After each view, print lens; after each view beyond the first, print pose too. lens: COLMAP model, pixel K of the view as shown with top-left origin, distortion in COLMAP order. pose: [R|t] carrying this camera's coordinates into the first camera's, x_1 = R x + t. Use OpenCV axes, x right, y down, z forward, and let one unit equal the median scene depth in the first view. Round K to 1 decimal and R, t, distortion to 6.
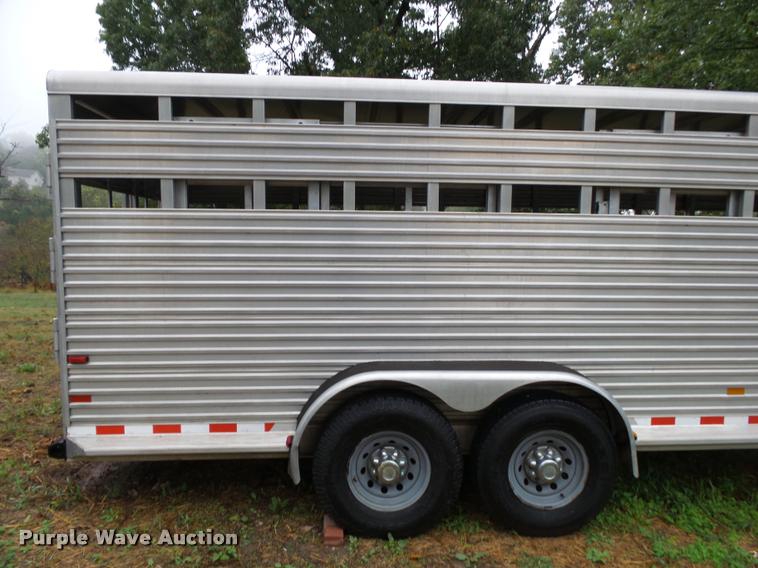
lens RADIAL K [[520.2, 0, 379.0], [0, 520.2, 284.0], [0, 0, 1]] dist [-0.009193, -0.000011]
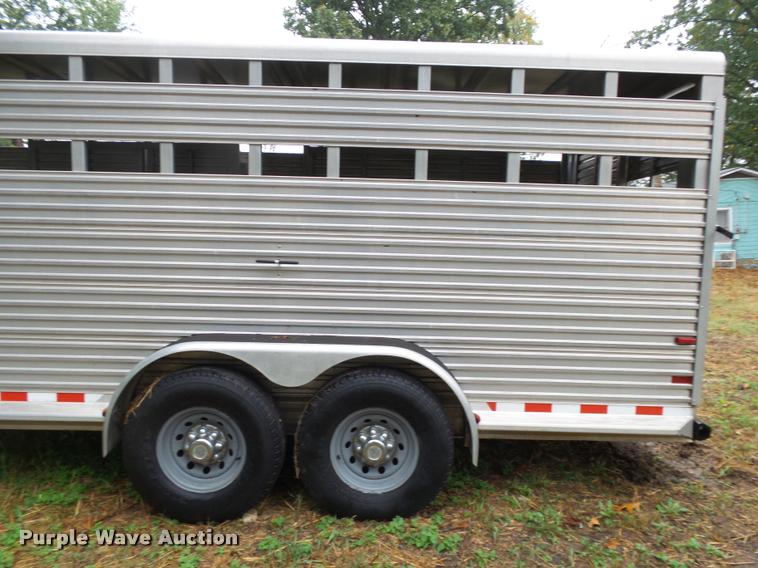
lens RADIAL K [[542.3, 0, 377.8], [0, 542.3, 257.8], [0, 0, 1]] dist [0.004769, 0.003342]
pose [[0.997959, 0.021350, -0.060190, 0.377952], [-0.021170, 0.999769, 0.003619, 0.001812], [0.060253, -0.002337, 0.998180, 0.027136]]
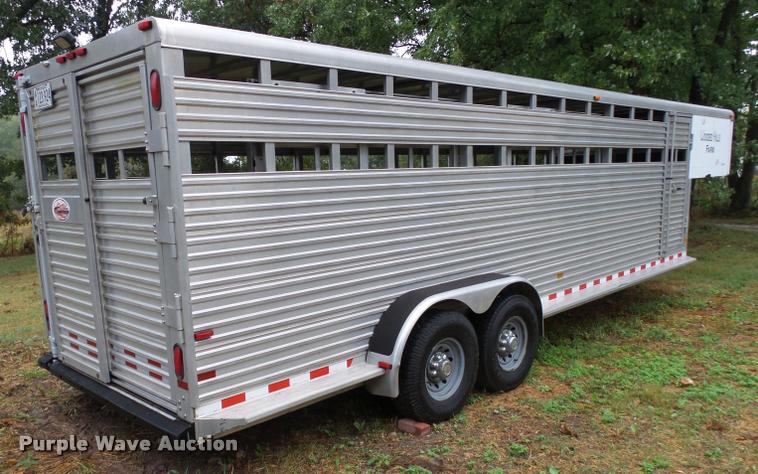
lens RADIAL K [[618.7, 0, 378.5], [0, 618.7, 317.3], [0, 0, 1]] dist [0.008665, 0.002254]
pose [[0.746973, -0.185318, 0.638504, -1.044191], [0.125517, 0.982406, 0.138291, -0.004305], [-0.652898, -0.023157, 0.757092, -0.074392]]
